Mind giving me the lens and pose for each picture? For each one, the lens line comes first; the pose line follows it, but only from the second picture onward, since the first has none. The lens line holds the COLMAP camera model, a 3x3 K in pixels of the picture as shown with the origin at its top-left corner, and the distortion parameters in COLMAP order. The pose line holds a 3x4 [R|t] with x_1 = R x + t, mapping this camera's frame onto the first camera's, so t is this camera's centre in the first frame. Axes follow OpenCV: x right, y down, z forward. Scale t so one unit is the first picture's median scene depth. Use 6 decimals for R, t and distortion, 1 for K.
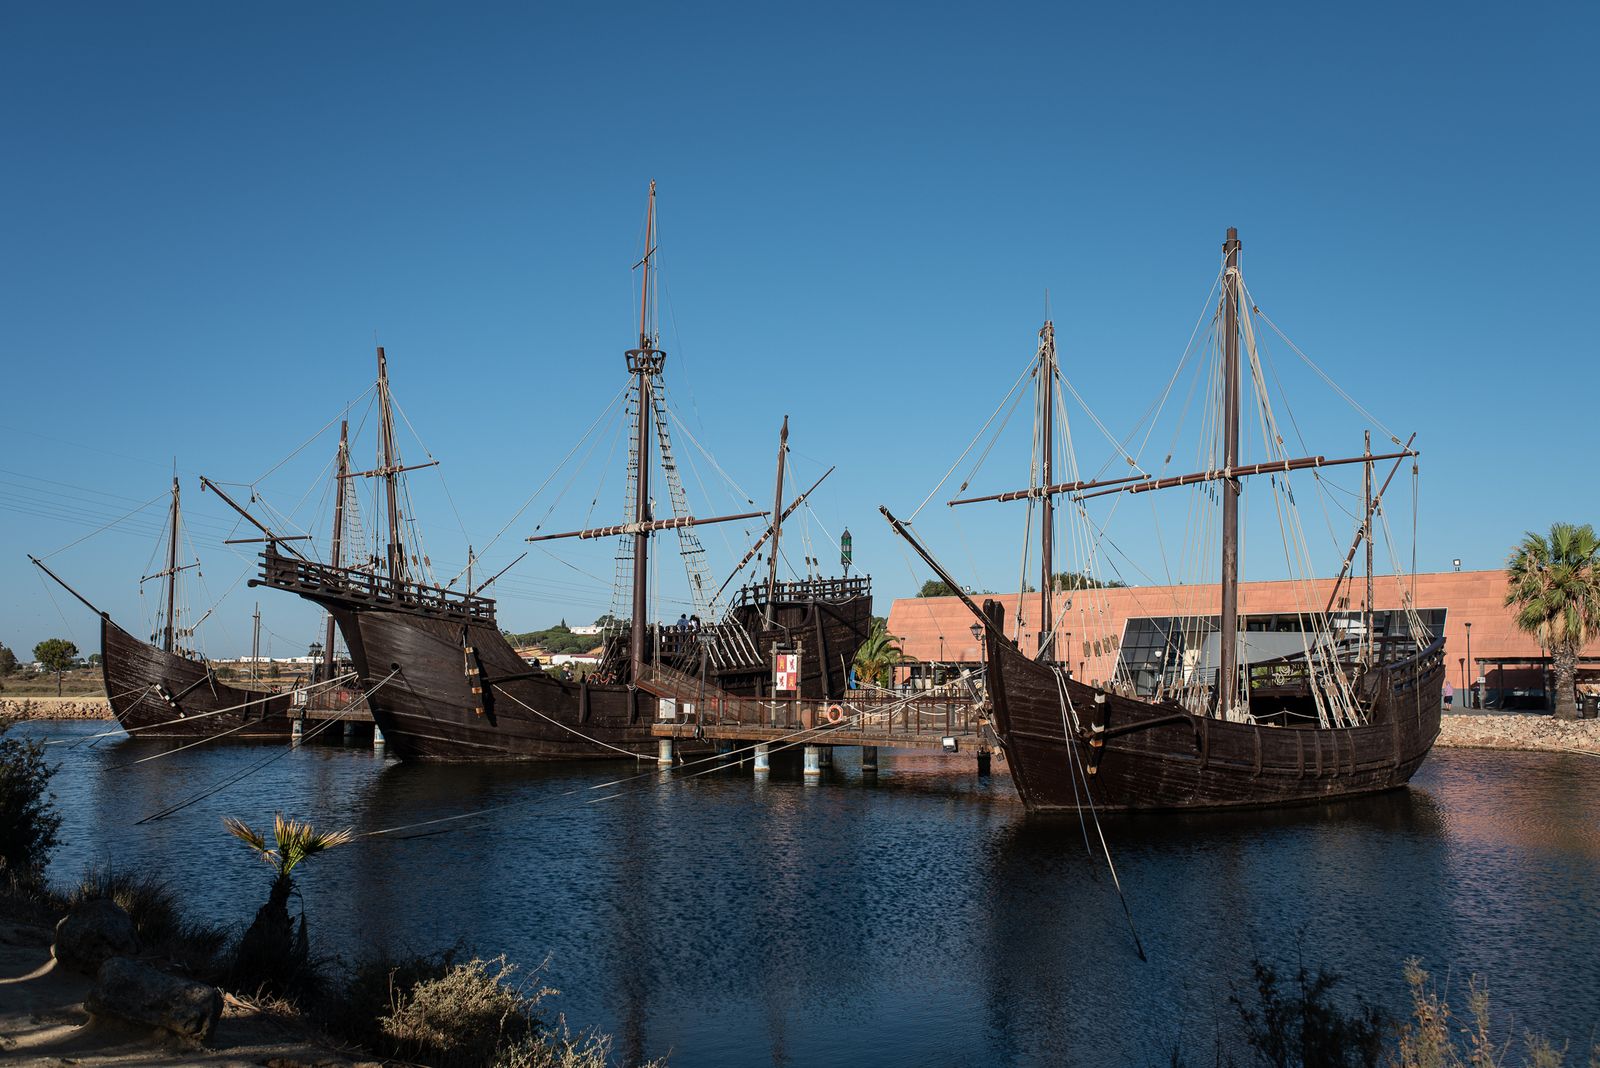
lens RADIAL K [[1573.4, 0, 800.0], [0, 1573.4, 534.0], [0, 0, 1]] dist [-0.001775, 0.005712]
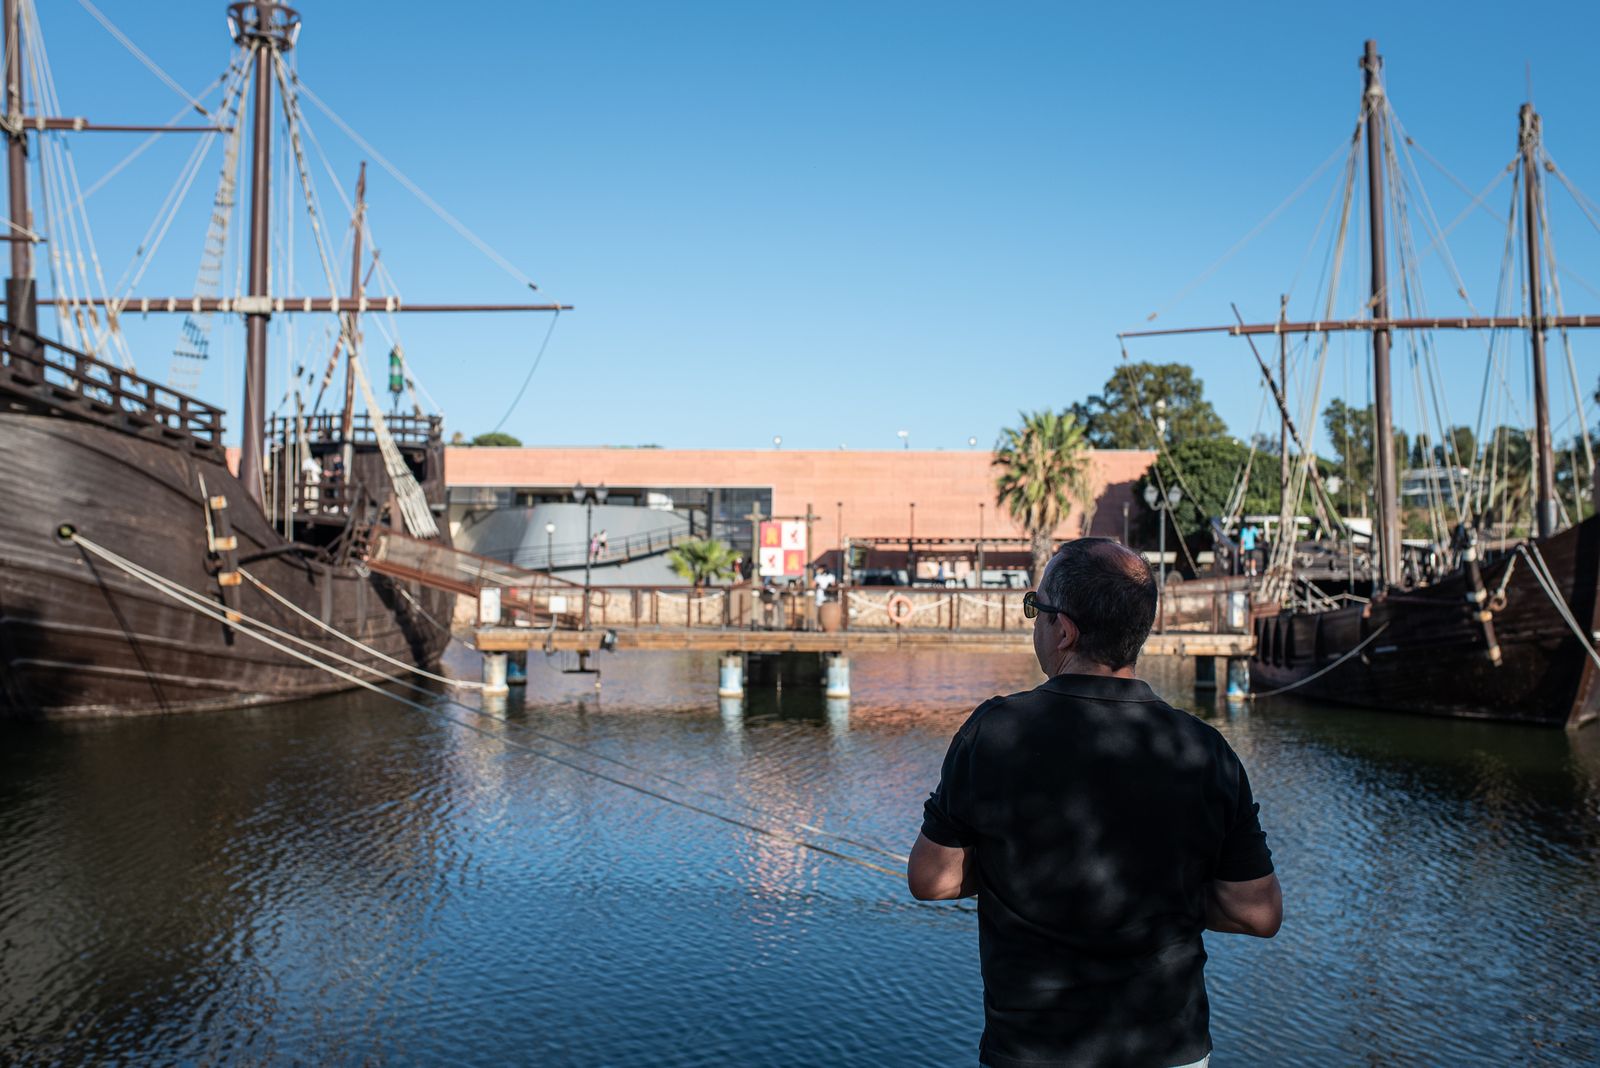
lens RADIAL K [[1573.4, 0, 800.0], [0, 1573.4, 534.0], [0, 0, 1]] dist [-0.001775, 0.005712]
pose [[0.675581, 0.013236, 0.737167, -0.462495], [-0.069914, 0.996484, 0.046181, 0.046577], [-0.733964, -0.082737, 0.674130, 0.502343]]
